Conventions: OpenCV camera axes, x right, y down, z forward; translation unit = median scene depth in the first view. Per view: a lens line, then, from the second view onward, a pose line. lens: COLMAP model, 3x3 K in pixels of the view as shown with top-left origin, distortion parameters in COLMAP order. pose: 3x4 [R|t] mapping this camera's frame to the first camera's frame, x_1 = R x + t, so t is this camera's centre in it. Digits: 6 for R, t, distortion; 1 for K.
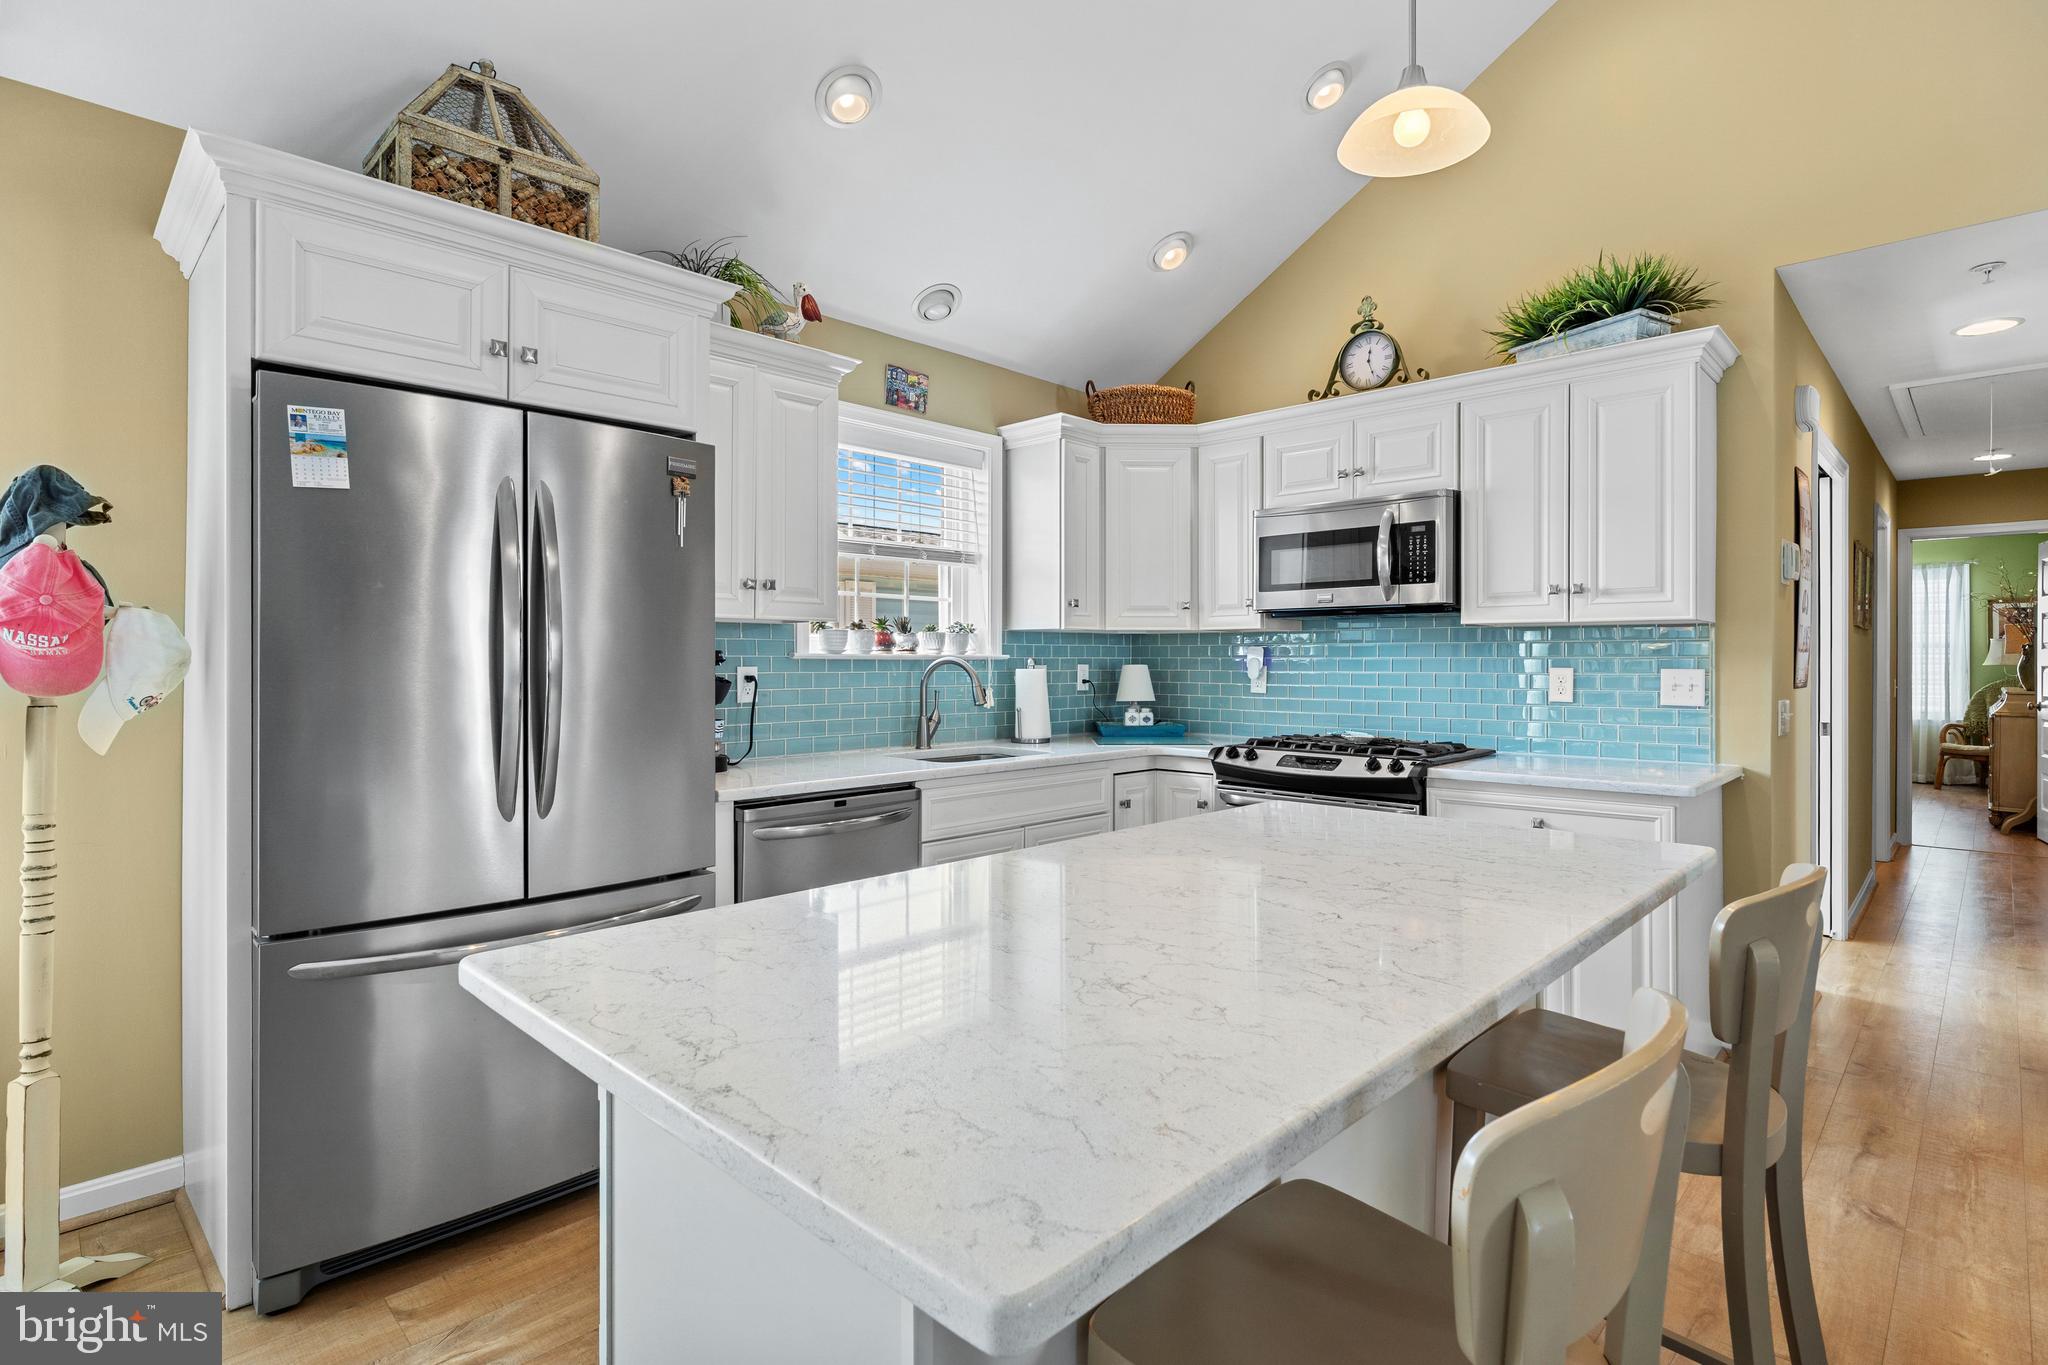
lens RADIAL K [[1014.8, 0, 1022.9], [0, 1014.8, 662.6], [0, 0, 1]] dist [-0.002606, 0.000083]
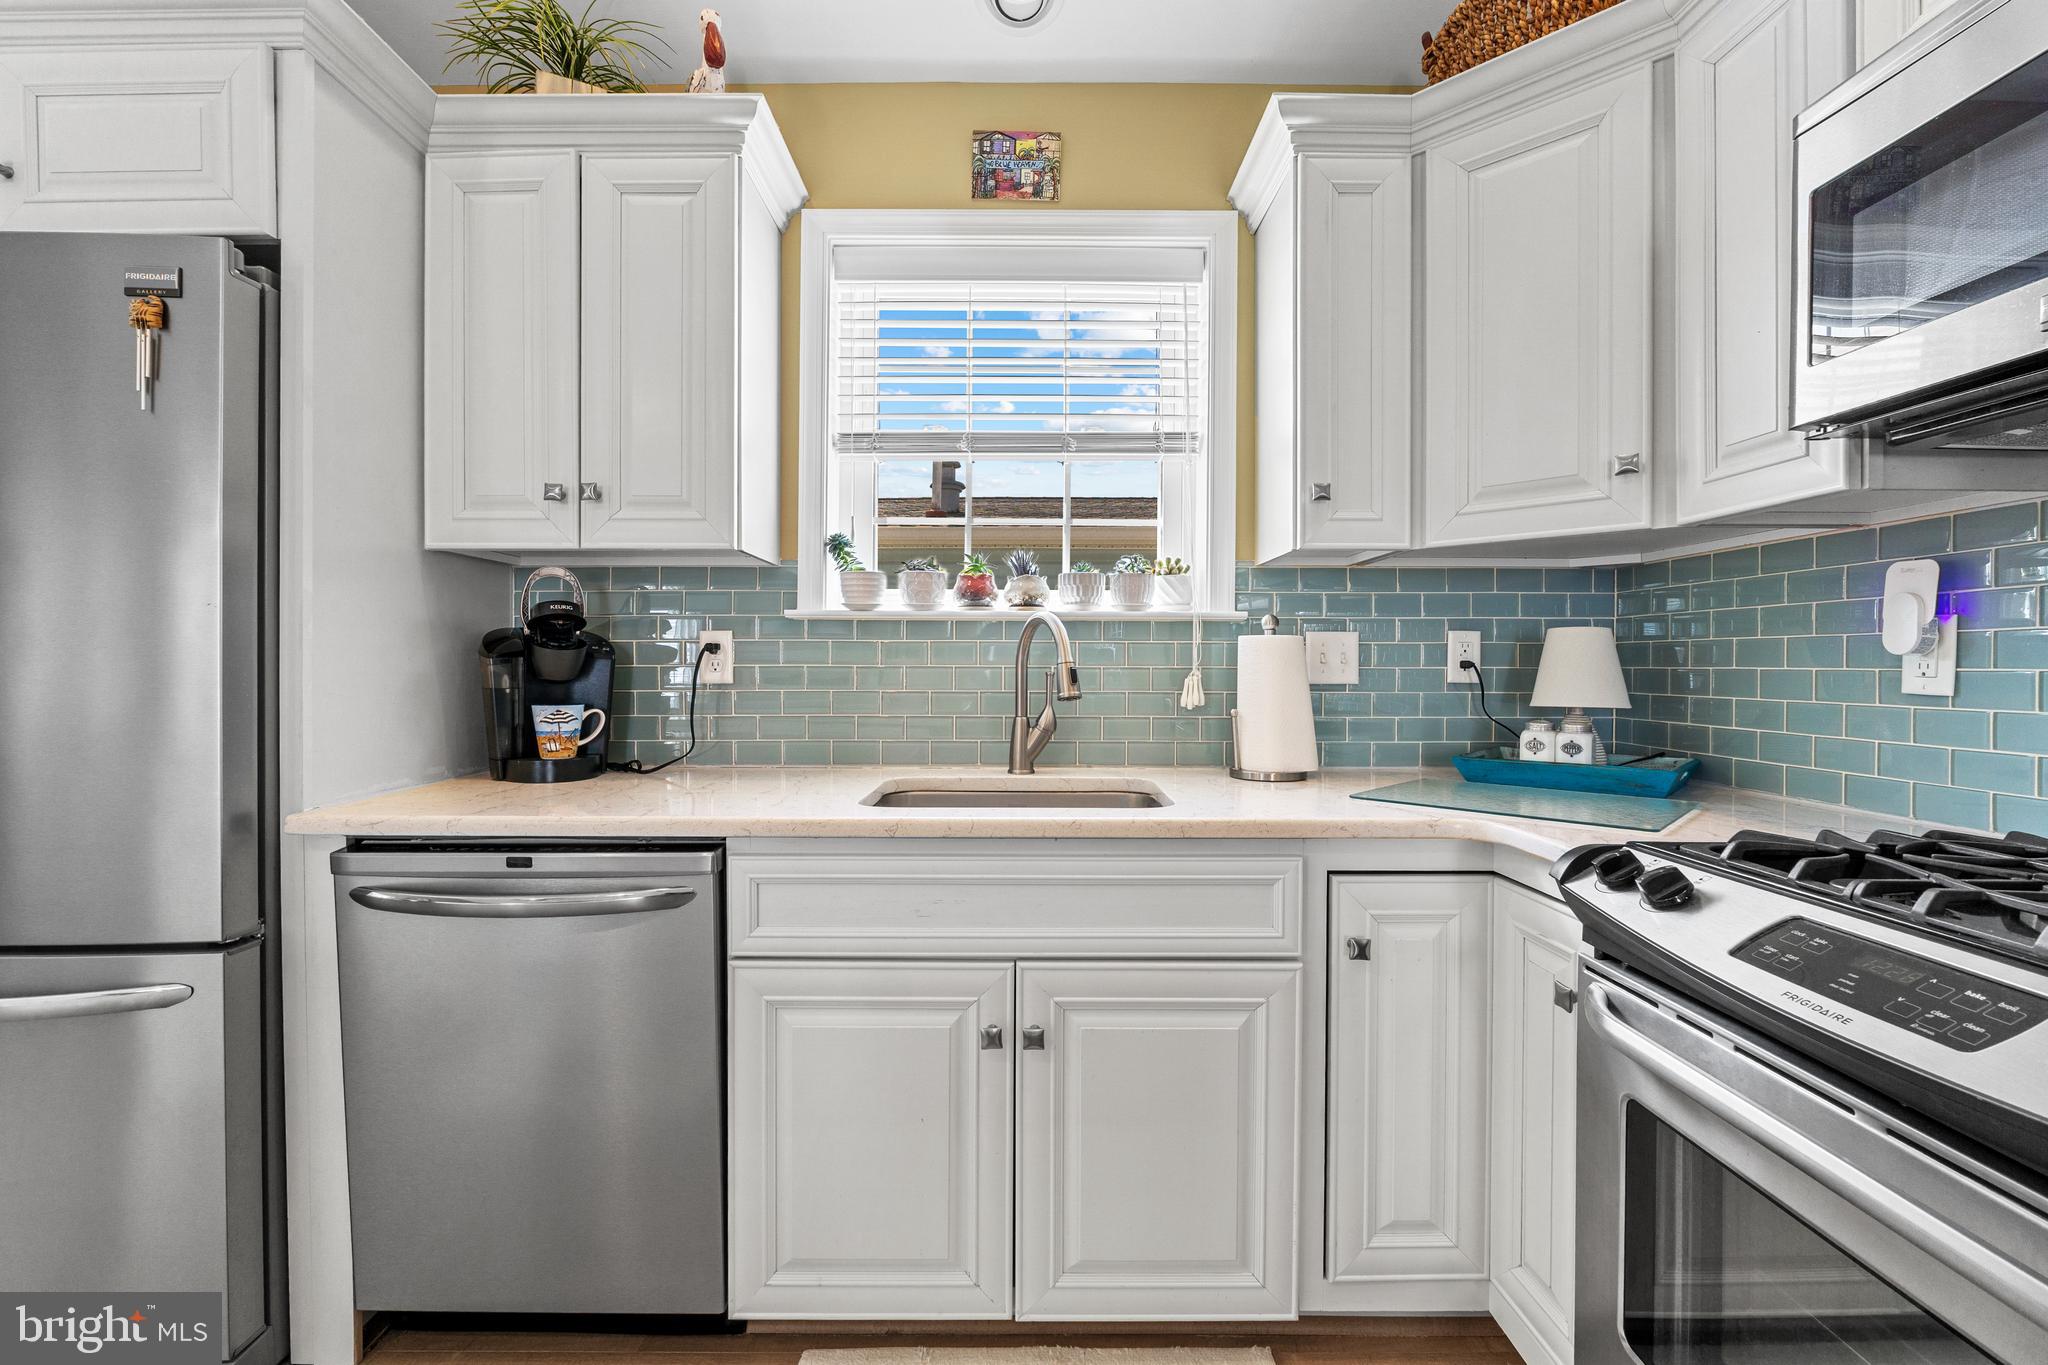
lens RADIAL K [[867.8, 0, 1039.9], [0, 867.8, 674.6], [0, 0, 1]] dist [-0.006644, 0.001511]
pose [[0.699772, 0.008009, -0.714321, 0.258936], [-0.003161, 0.999962, 0.008115, 0.024468], [0.714359, -0.003420, 0.699771, 0.650095]]
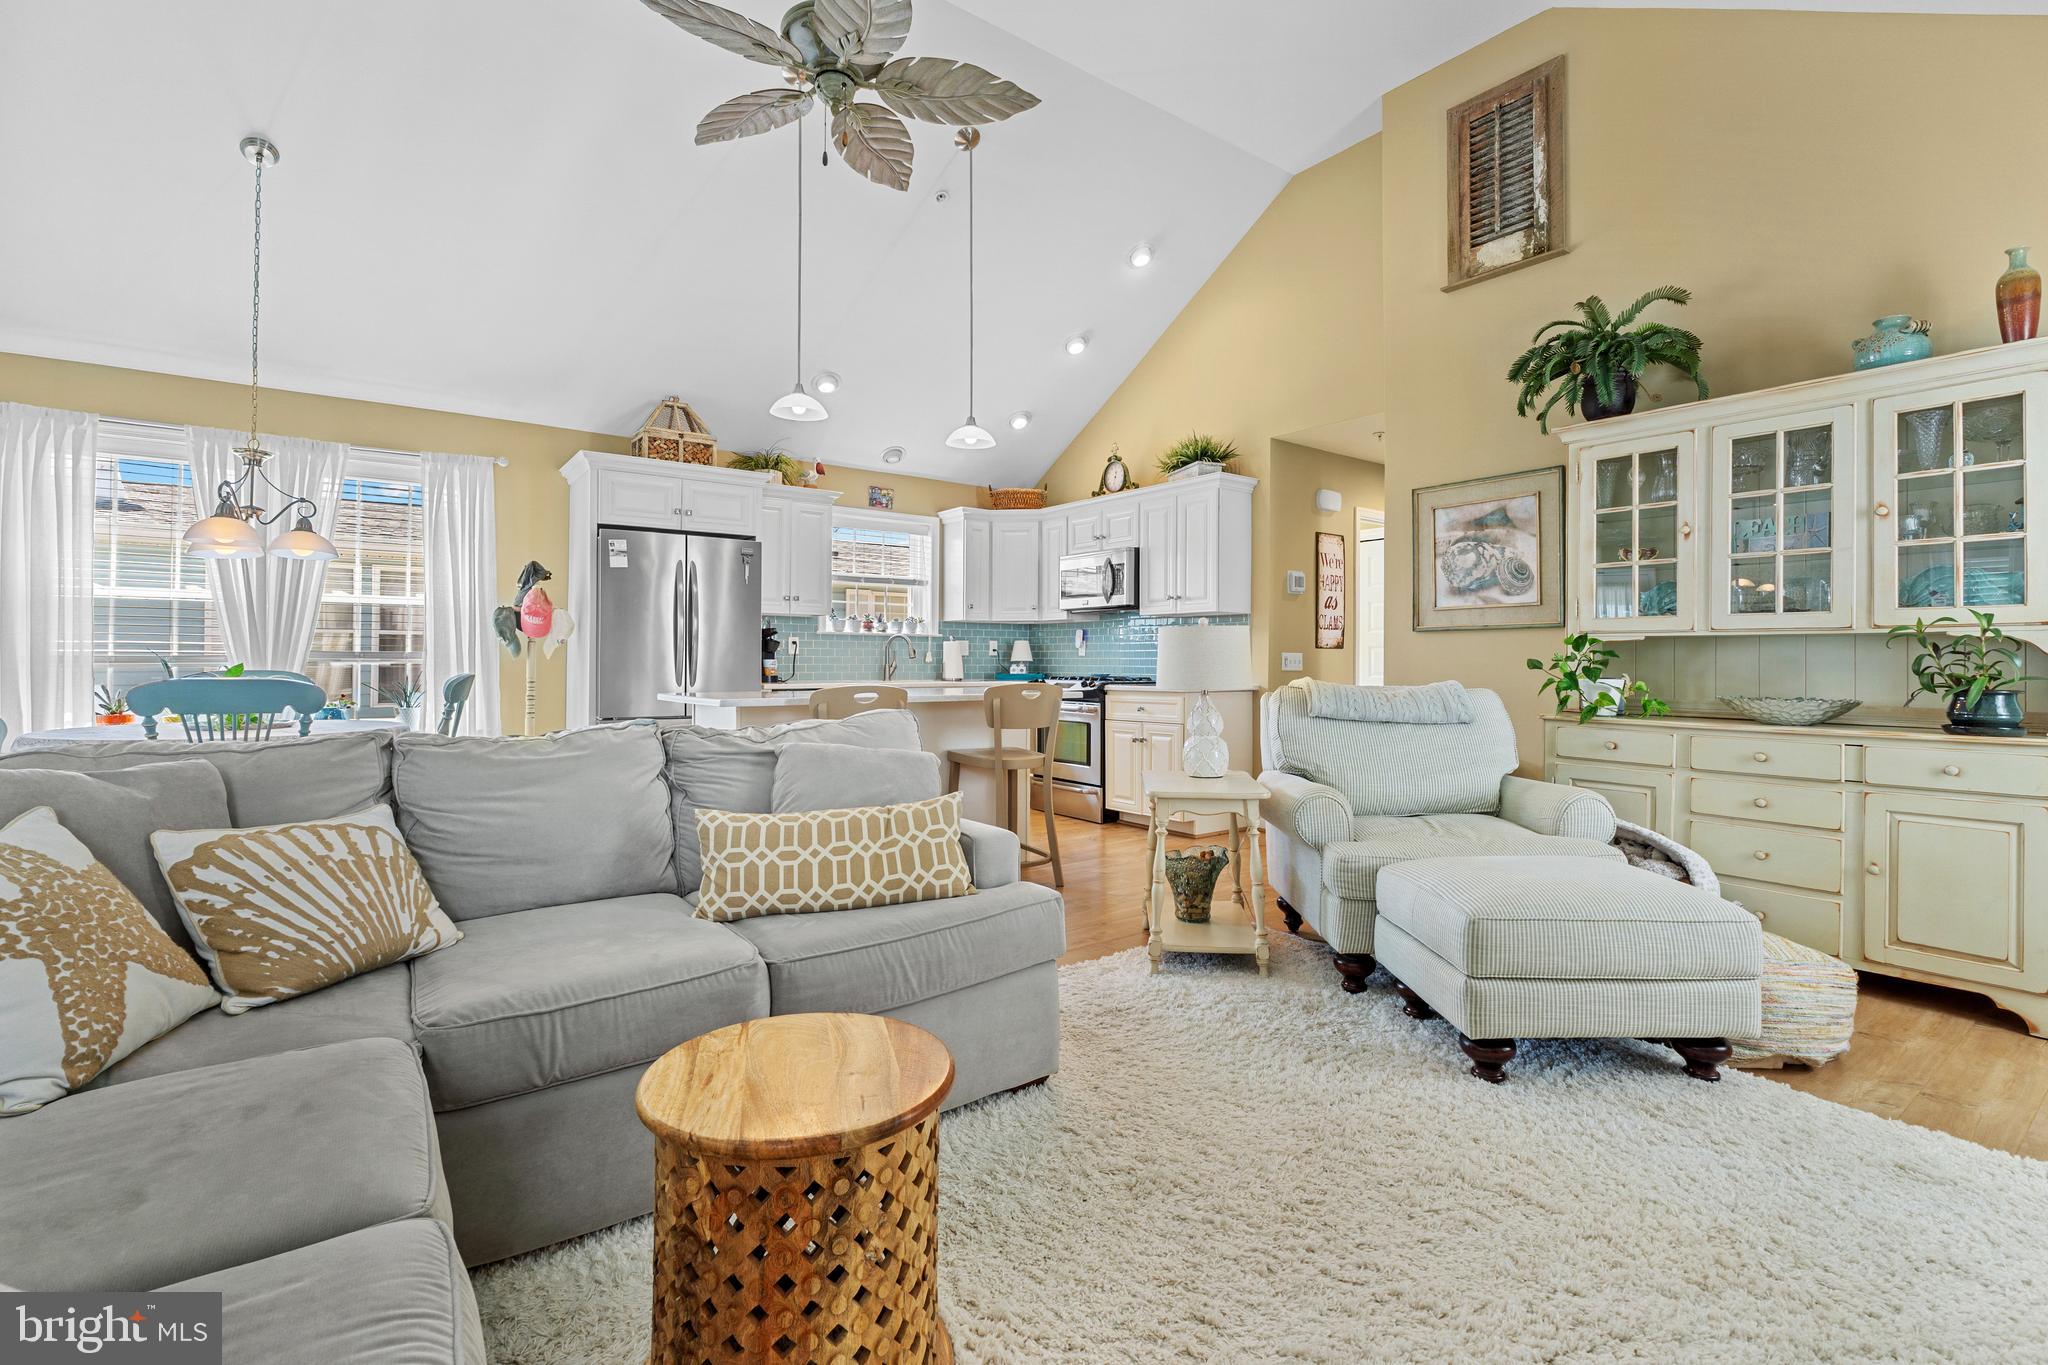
lens RADIAL K [[955.7, 0, 1036.7], [0, 955.7, 658.3], [0, 0, 1]] dist [-0.004529, -0.000104]
pose [[0.988766, 0.001157, -0.149469, 0.457018], [-0.002413, 0.999963, -0.008218, 0.055088], [0.149454, 0.008486, 0.988732, -0.773093]]
